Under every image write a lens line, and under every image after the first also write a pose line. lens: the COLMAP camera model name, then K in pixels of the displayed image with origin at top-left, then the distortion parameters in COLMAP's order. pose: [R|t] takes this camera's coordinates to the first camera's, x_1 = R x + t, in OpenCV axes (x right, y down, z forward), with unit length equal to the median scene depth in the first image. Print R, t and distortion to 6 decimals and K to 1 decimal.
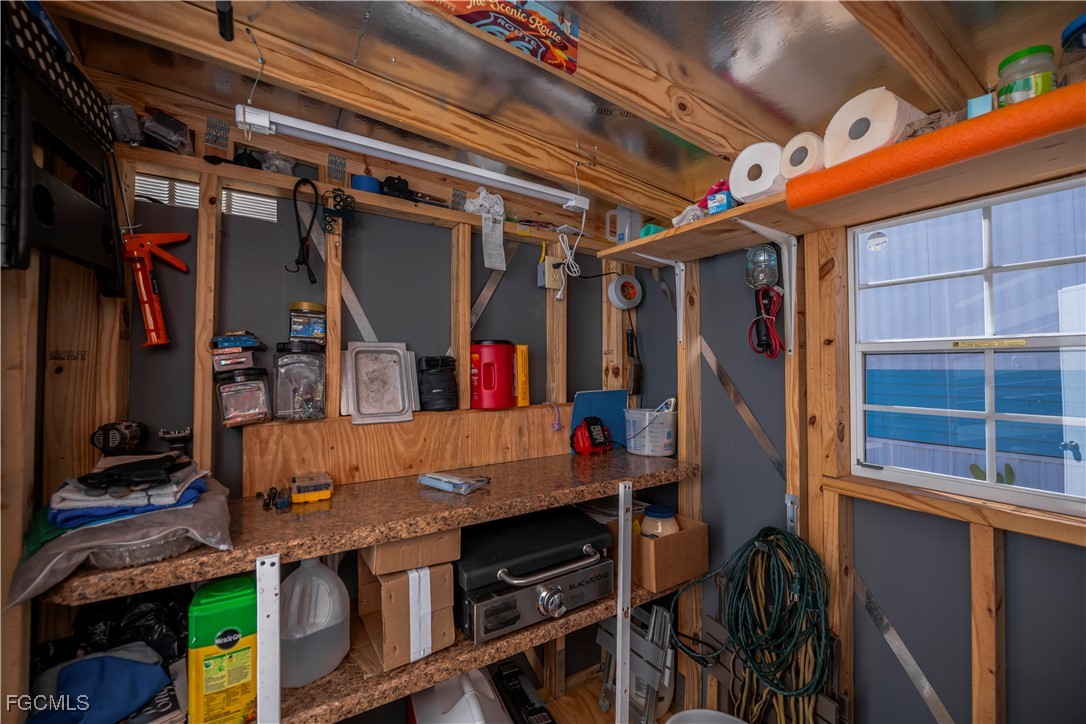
lens RADIAL K [[436.0, 0, 540.8], [0, 436.0, 350.3], [0, 0, 1]] dist [-0.014333, -0.000237]
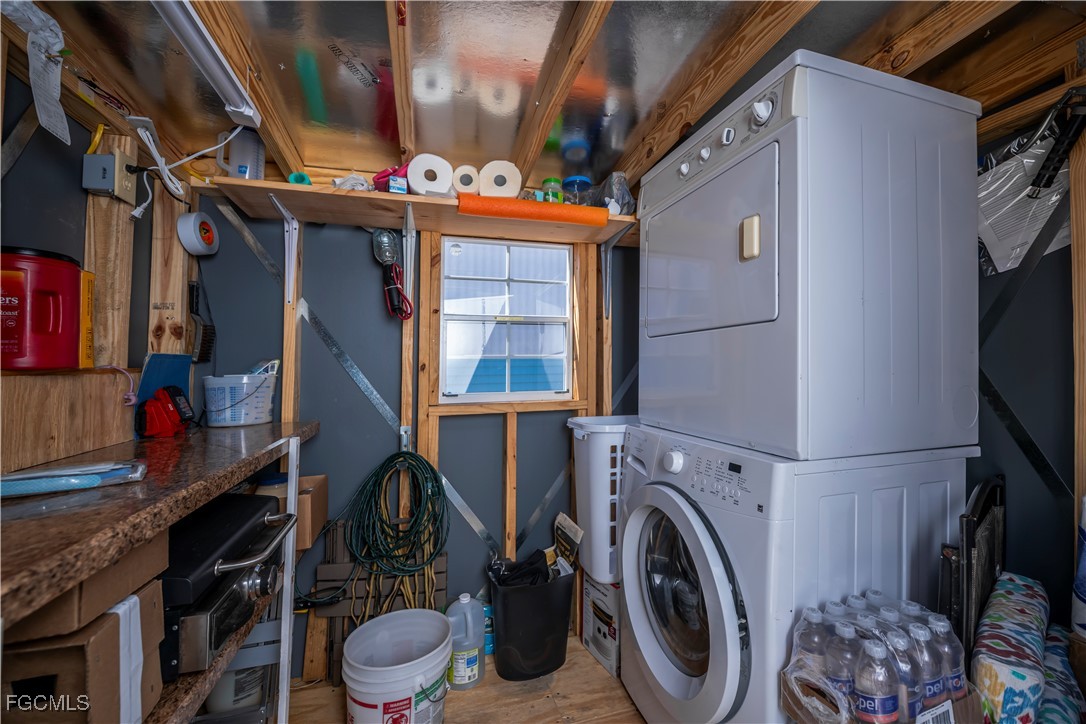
lens RADIAL K [[434.8, 0, 547.8], [0, 434.8, 357.9], [0, 0, 1]] dist [-0.017918, -0.000446]
pose [[0.283062, 0.013656, 0.959004, -0.585421], [-0.024085, 0.999685, -0.007127, 0.132525], [-0.958799, -0.021081, 0.283302, 0.230235]]
